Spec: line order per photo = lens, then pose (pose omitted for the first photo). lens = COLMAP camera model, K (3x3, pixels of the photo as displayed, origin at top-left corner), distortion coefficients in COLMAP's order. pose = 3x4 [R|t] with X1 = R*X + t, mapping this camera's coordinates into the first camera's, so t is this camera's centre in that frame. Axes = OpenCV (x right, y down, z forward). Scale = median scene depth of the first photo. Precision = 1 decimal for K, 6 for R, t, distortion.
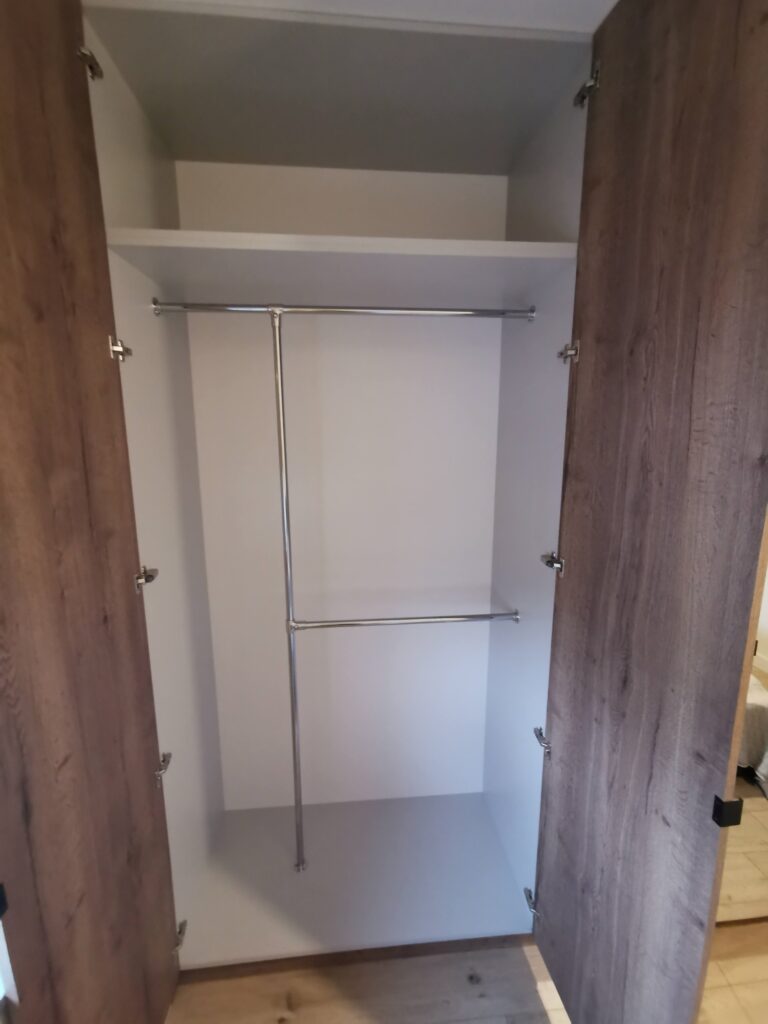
lens RADIAL K [[470.8, 0, 388.1], [0, 470.8, 511.7], [0, 0, 1]] dist [0.000887, 0.003984]
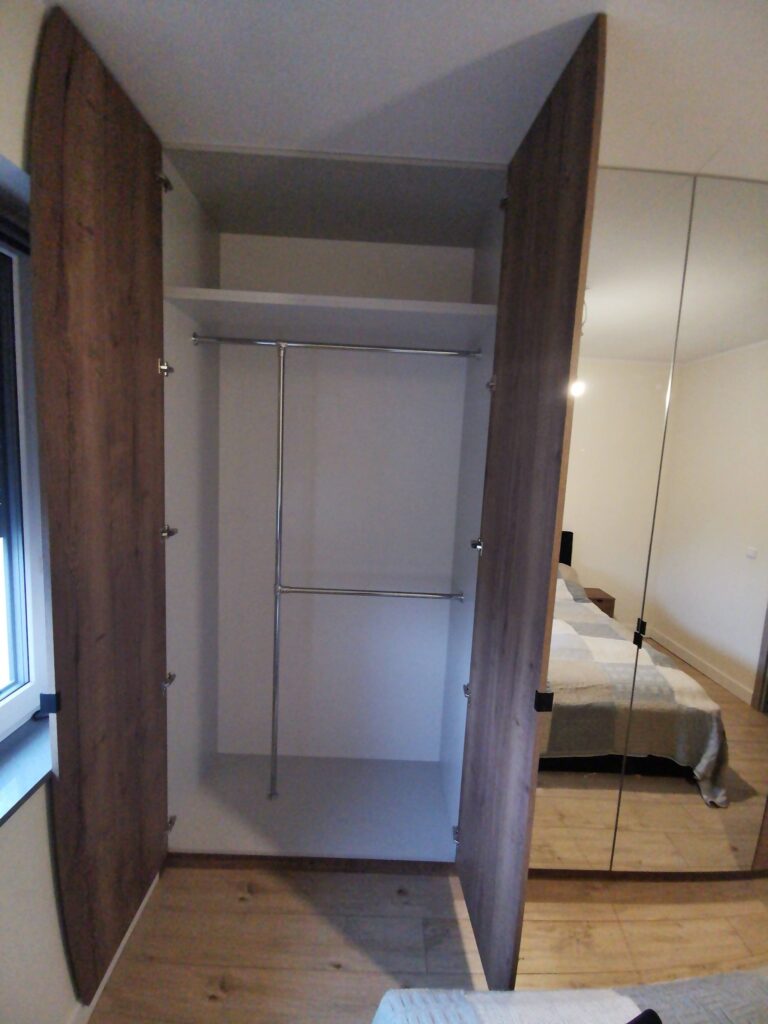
lens RADIAL K [[470.8, 0, 390.2], [0, 470.8, 512.5], [0, 0, 1]] dist [0.000887, 0.003984]
pose [[0.995799, 0.061448, -0.067878, 0.196054], [-0.065536, 0.996061, -0.059730, 0.111209], [0.063941, 0.063928, 0.995904, -0.294402]]
